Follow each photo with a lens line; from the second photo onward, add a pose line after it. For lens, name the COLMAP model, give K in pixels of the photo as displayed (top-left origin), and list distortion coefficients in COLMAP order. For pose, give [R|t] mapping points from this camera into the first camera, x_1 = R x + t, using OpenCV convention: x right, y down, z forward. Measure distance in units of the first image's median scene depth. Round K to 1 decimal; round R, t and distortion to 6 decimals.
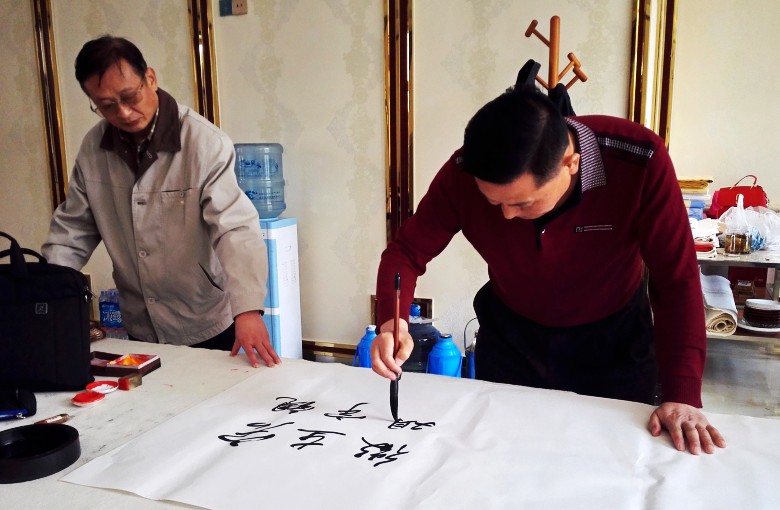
lens RADIAL K [[563.5, 0, 390.0], [0, 563.5, 255.0], [0, 0, 1]] dist [-0.007712, -0.129834]
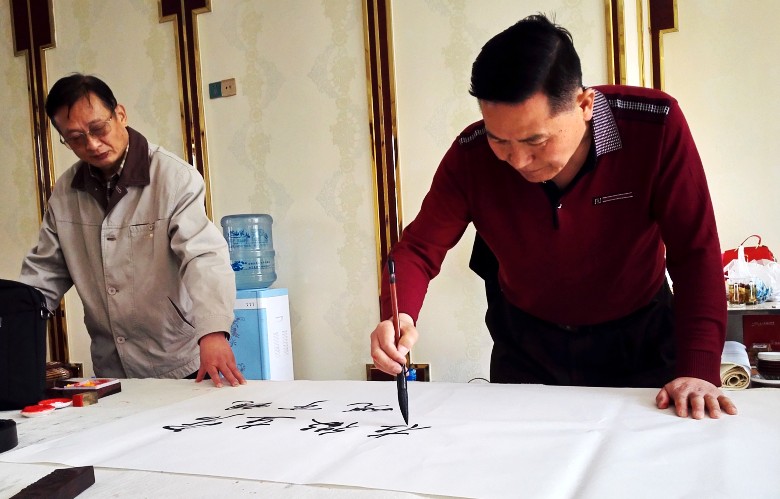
lens RADIAL K [[574.2, 0, 390.0], [0, 574.2, 249.5], [0, 0, 1]] dist [0.000413, -0.128866]
pose [[0.998836, -0.048179, 0.002244, 0.048930], [0.047957, 0.987148, -0.152444, 0.102901], [0.005129, 0.152375, 0.988310, -0.000544]]
